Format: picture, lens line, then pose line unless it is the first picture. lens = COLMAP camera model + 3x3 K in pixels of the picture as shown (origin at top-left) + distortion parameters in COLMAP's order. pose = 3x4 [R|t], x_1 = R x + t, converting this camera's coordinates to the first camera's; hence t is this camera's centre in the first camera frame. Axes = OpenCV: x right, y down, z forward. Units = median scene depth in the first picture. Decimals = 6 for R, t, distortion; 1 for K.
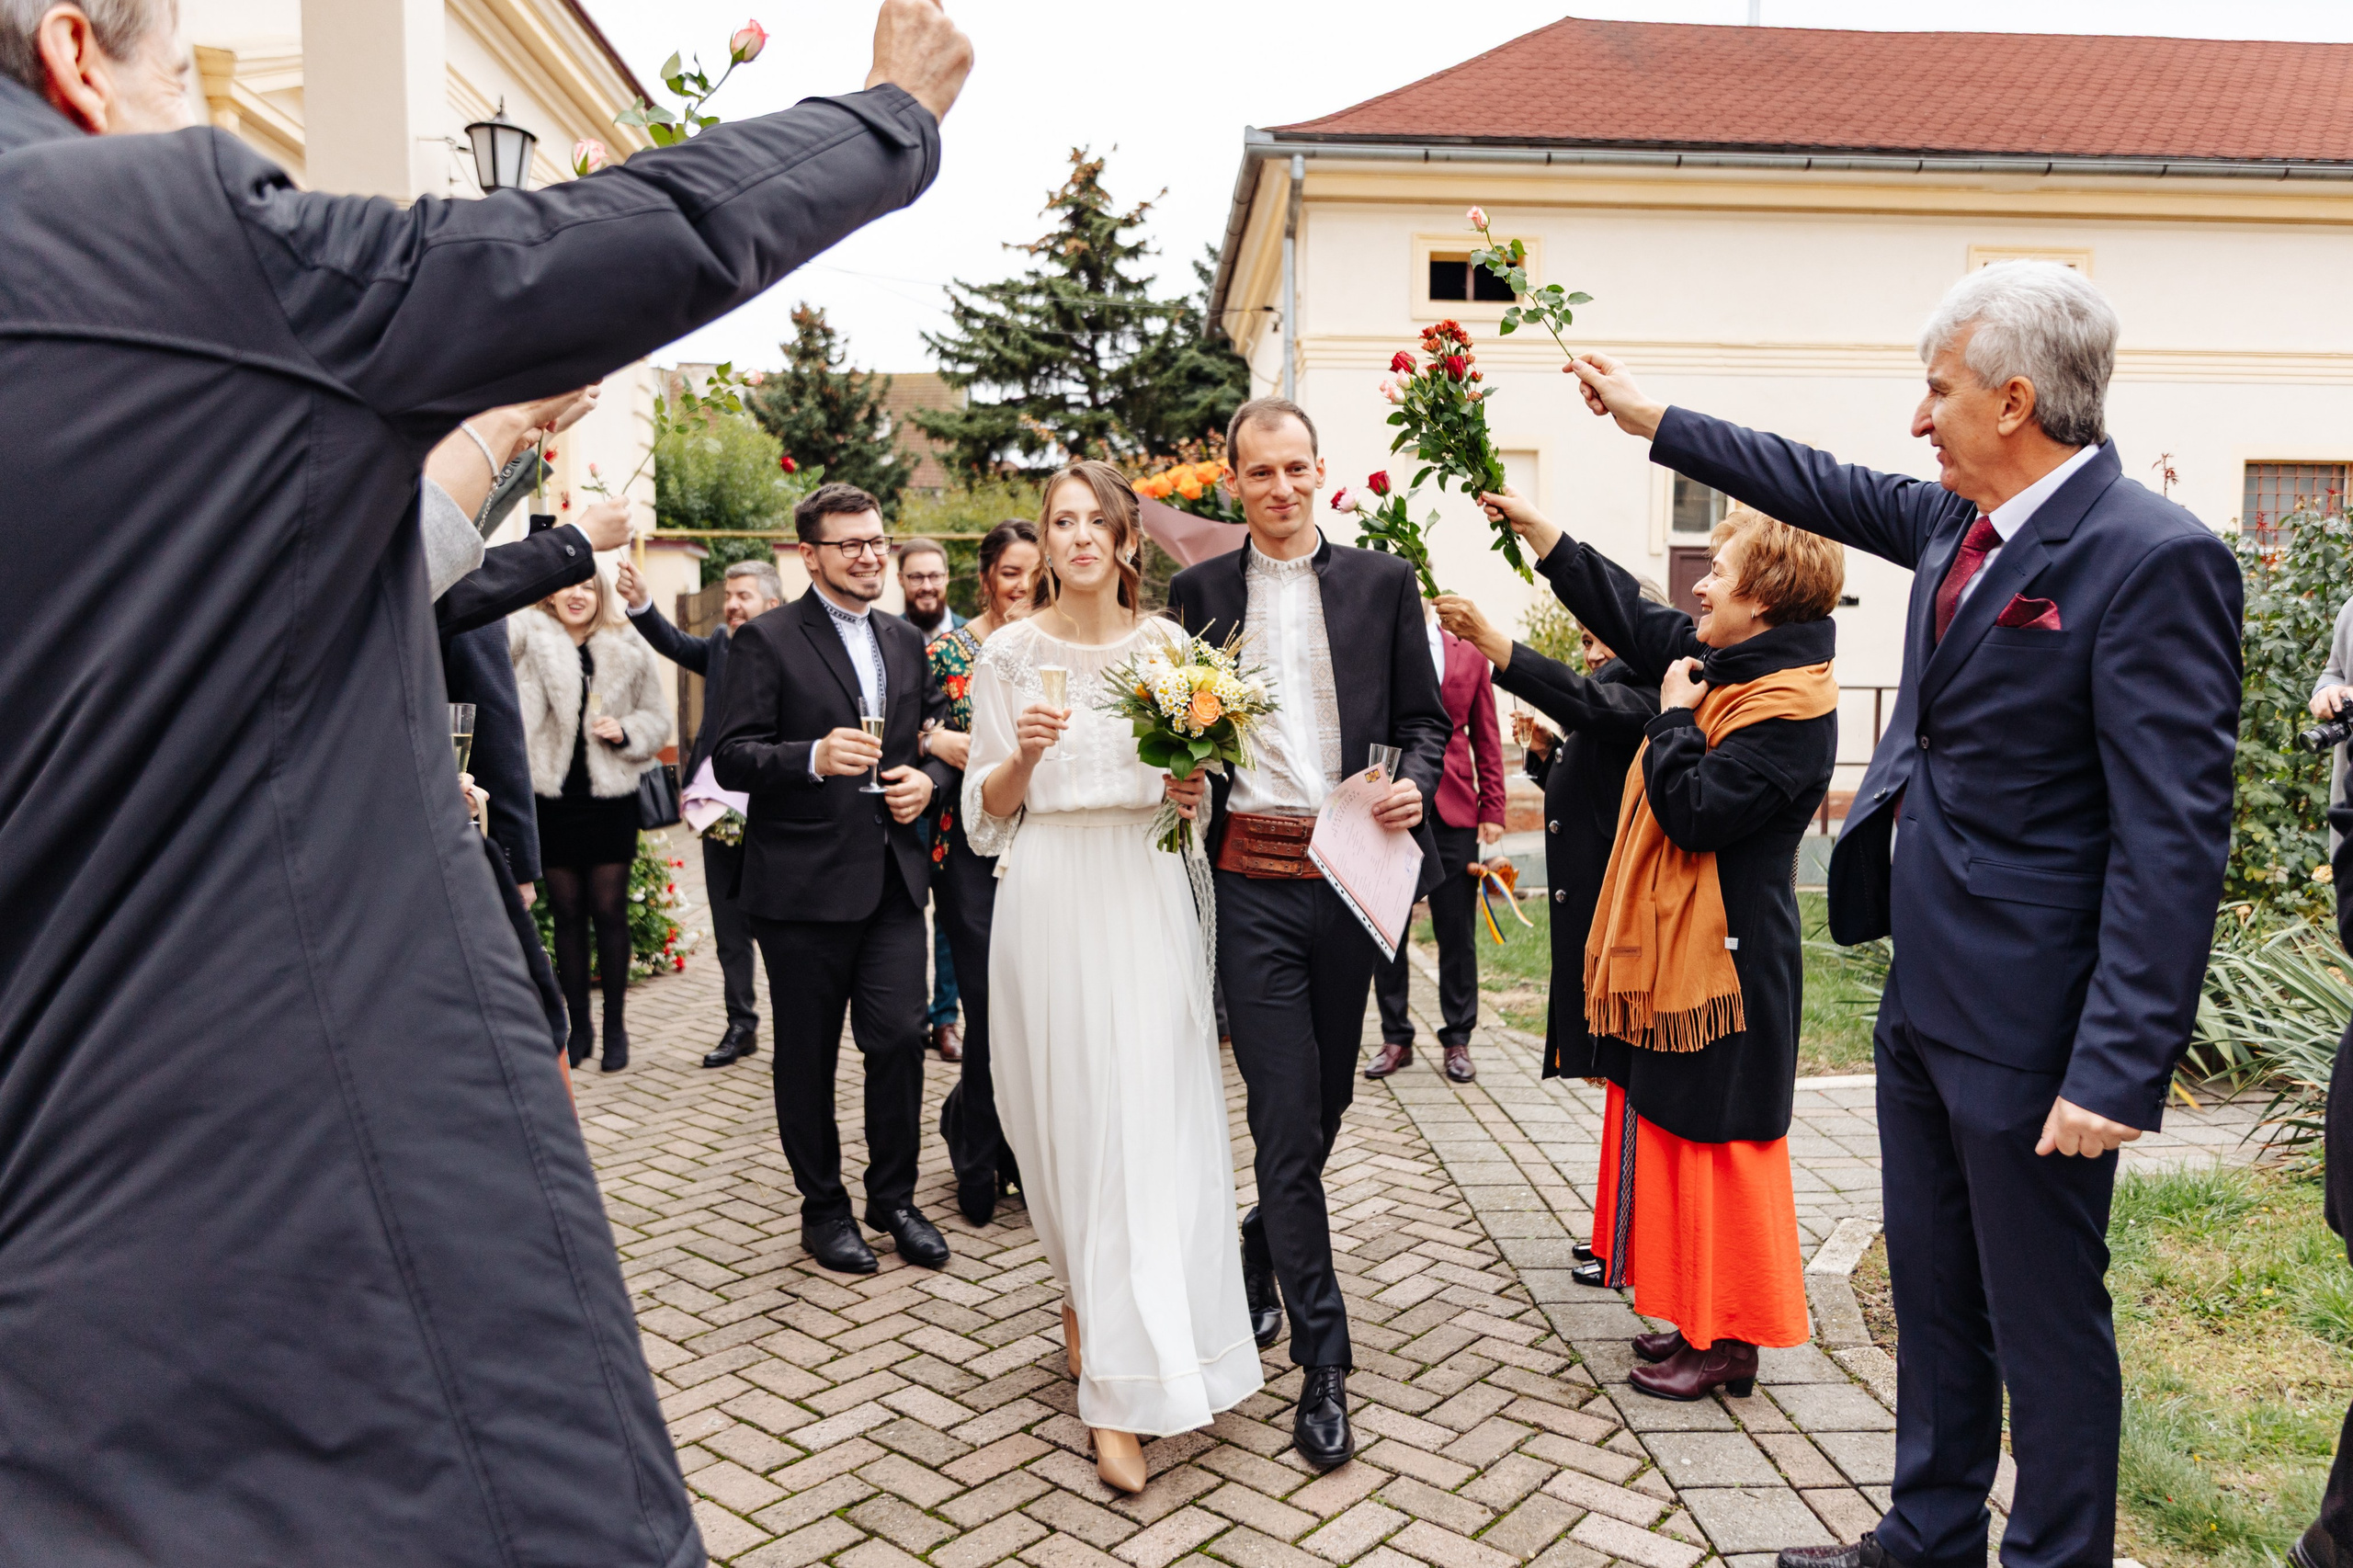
lens RADIAL K [[1642.2, 0, 1209.6], [0, 1642.2, 796.7], [0, 0, 1]] dist [-0.001959, 0.001181]
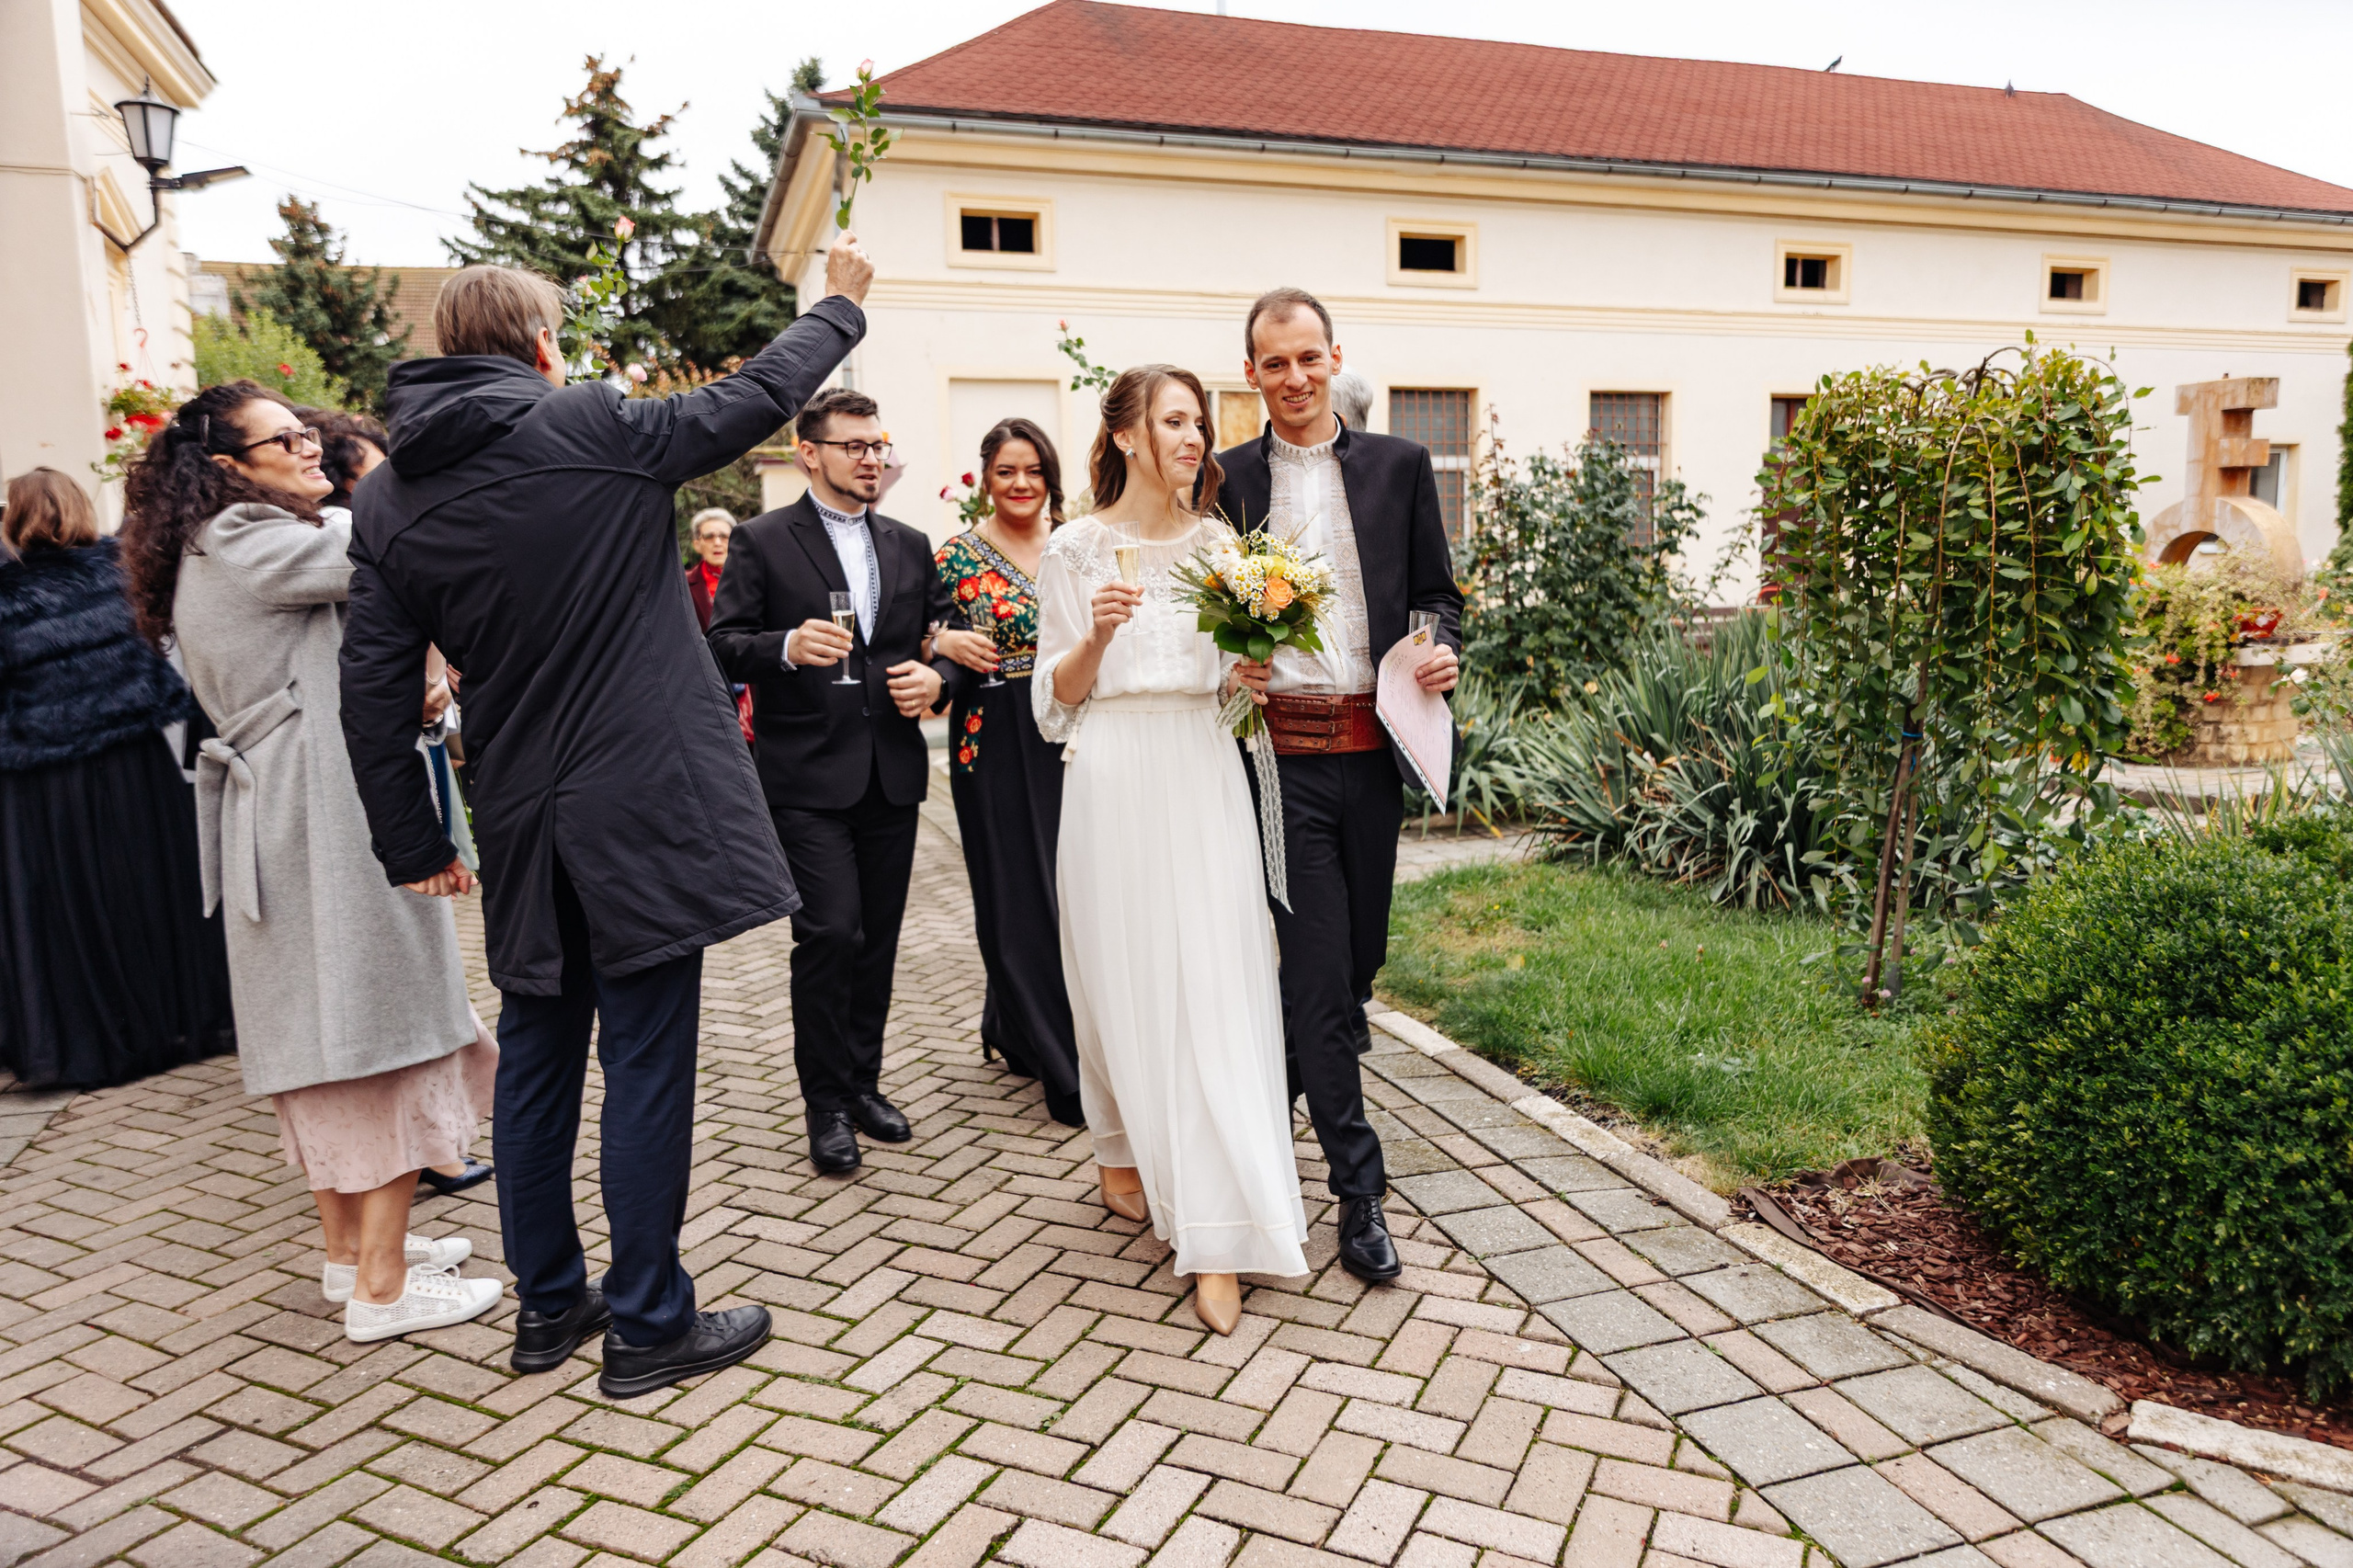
lens RADIAL K [[1581.2, 0, 1176.5], [0, 1581.2, 784.0], [0, 0, 1]] dist [0.008758, -0.010632]
pose [[0.963824, -0.059203, 0.259883, -0.032312], [0.043601, 0.996906, 0.065402, 0.010619], [-0.262951, -0.051705, 0.963423, -0.140328]]
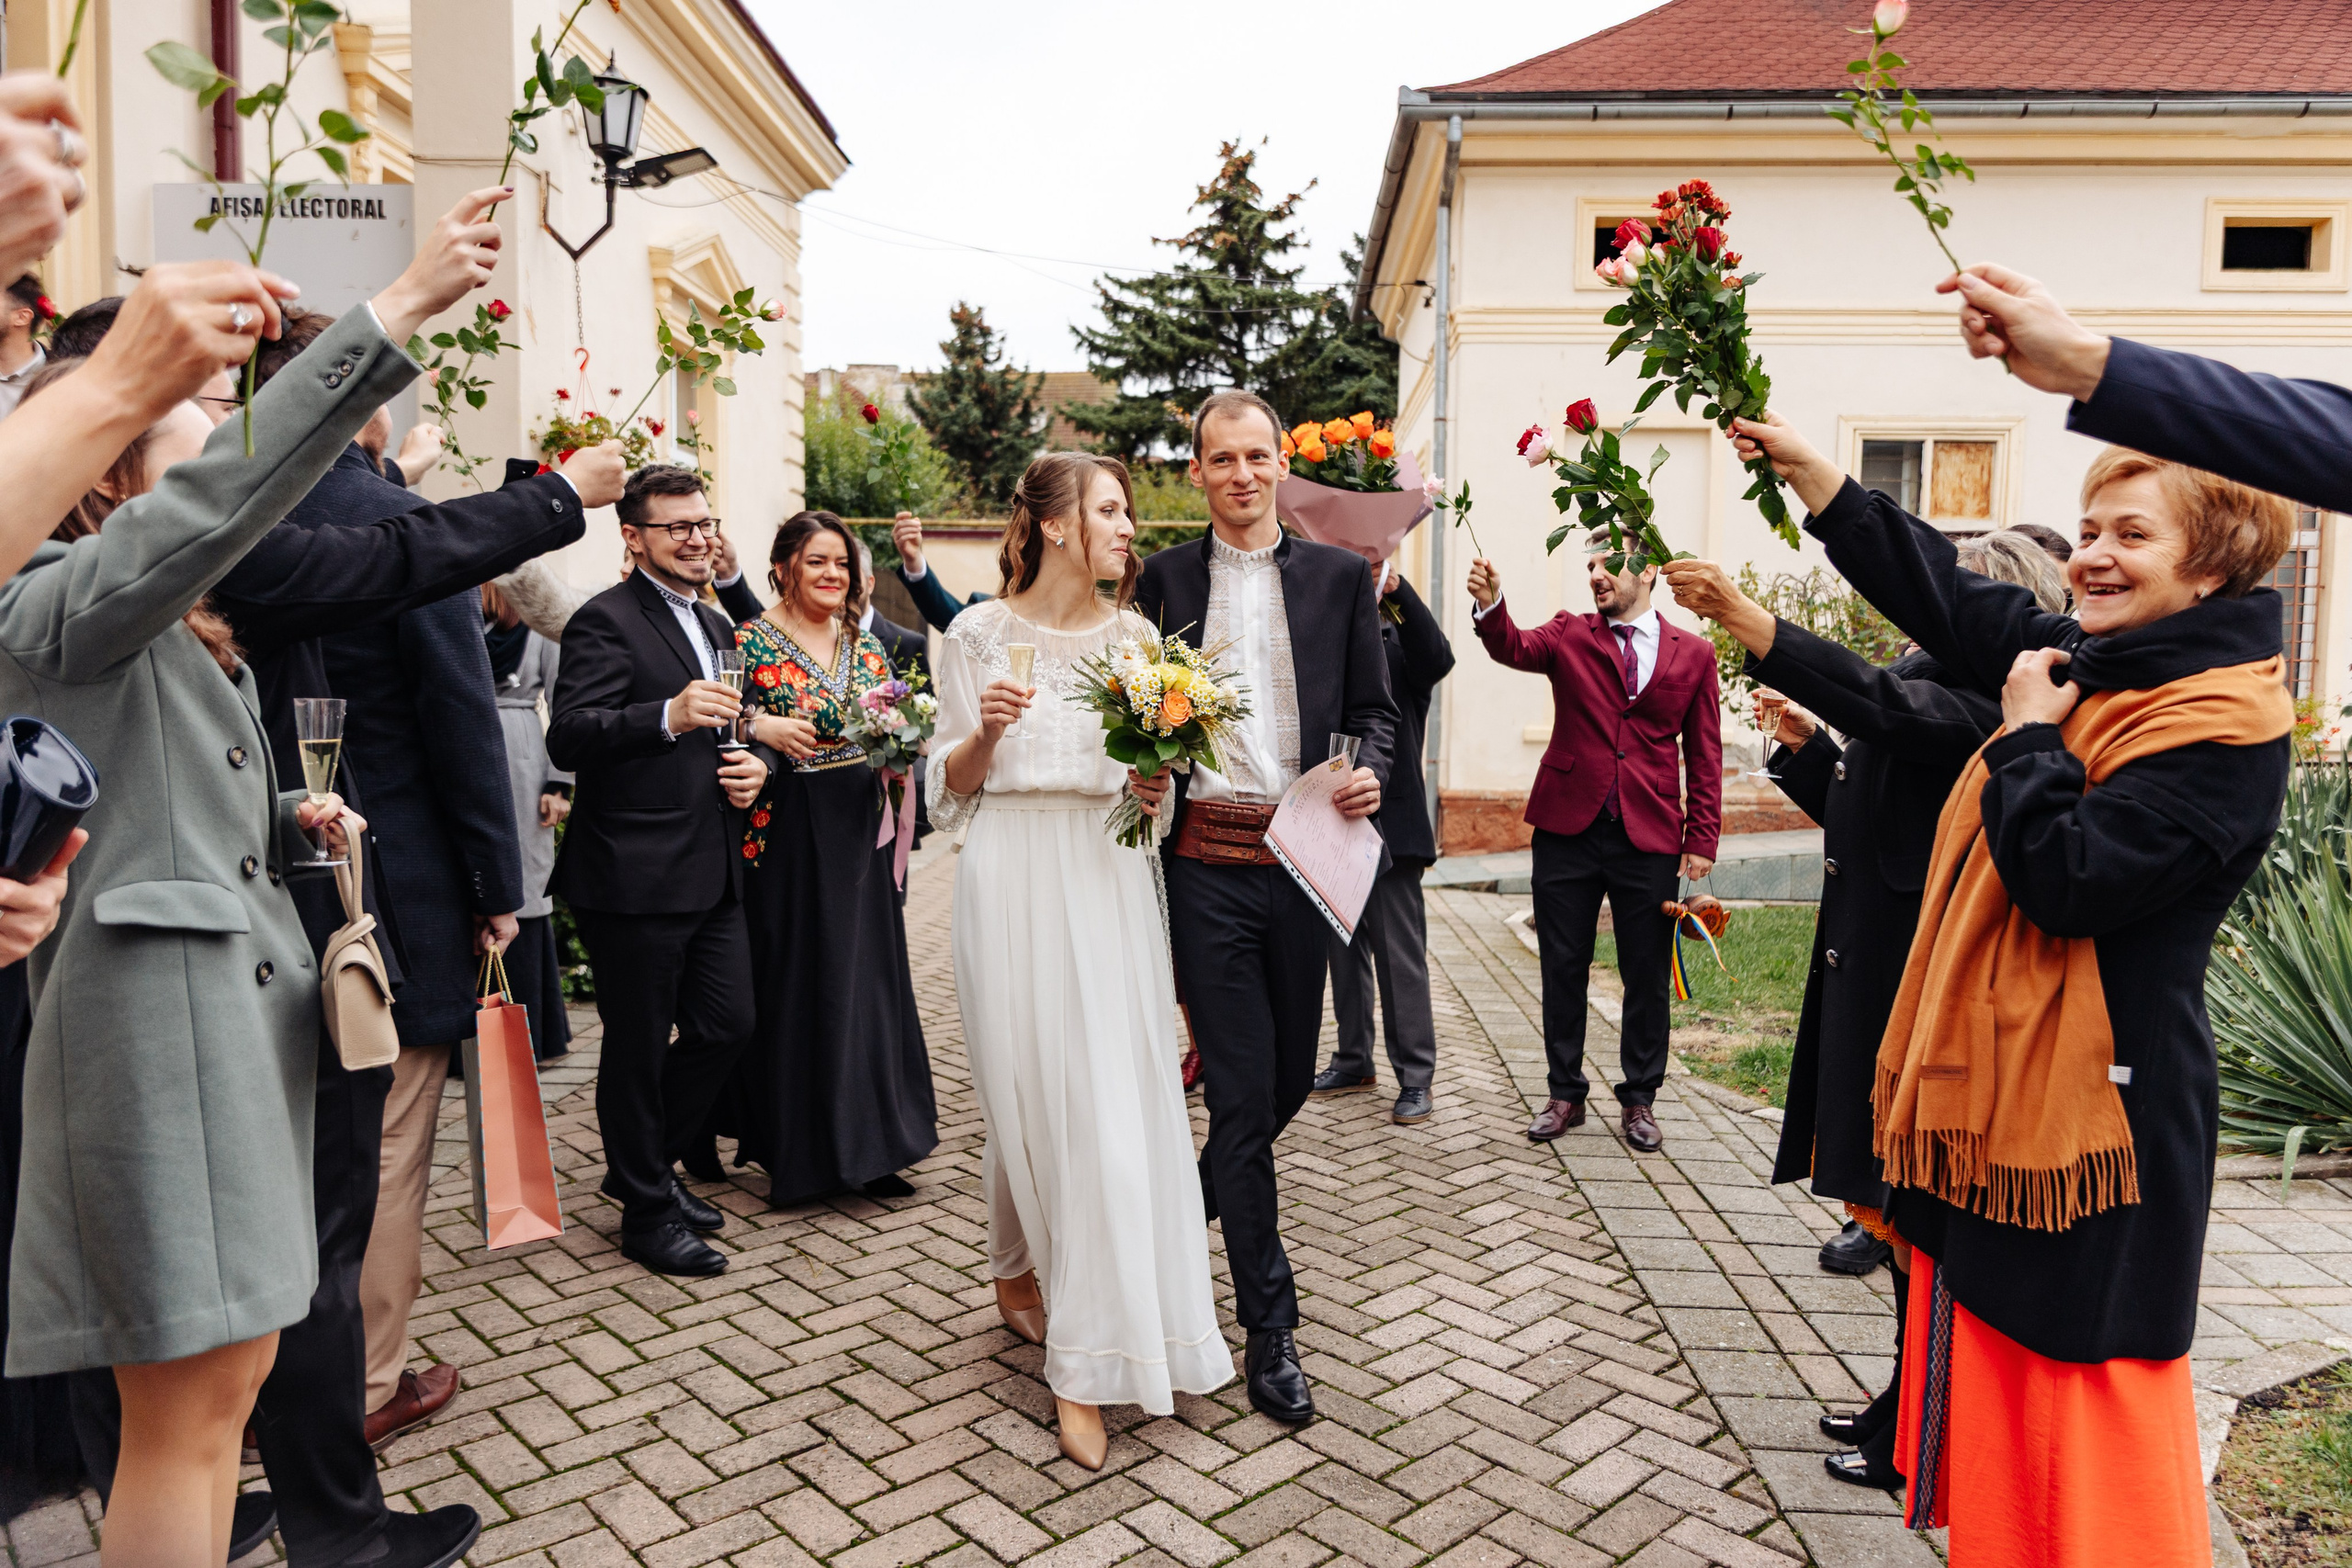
lens RADIAL K [[1580.4, 0, 1176.0], [0, 1580.4, 784.0], [0, 0, 1]] dist [0.008758, -0.010632]
pose [[0.994006, 0.017875, -0.107853, -0.000957], [-0.017734, 0.999840, 0.002264, -0.005333], [0.107876, -0.000338, 0.994164, 0.068700]]
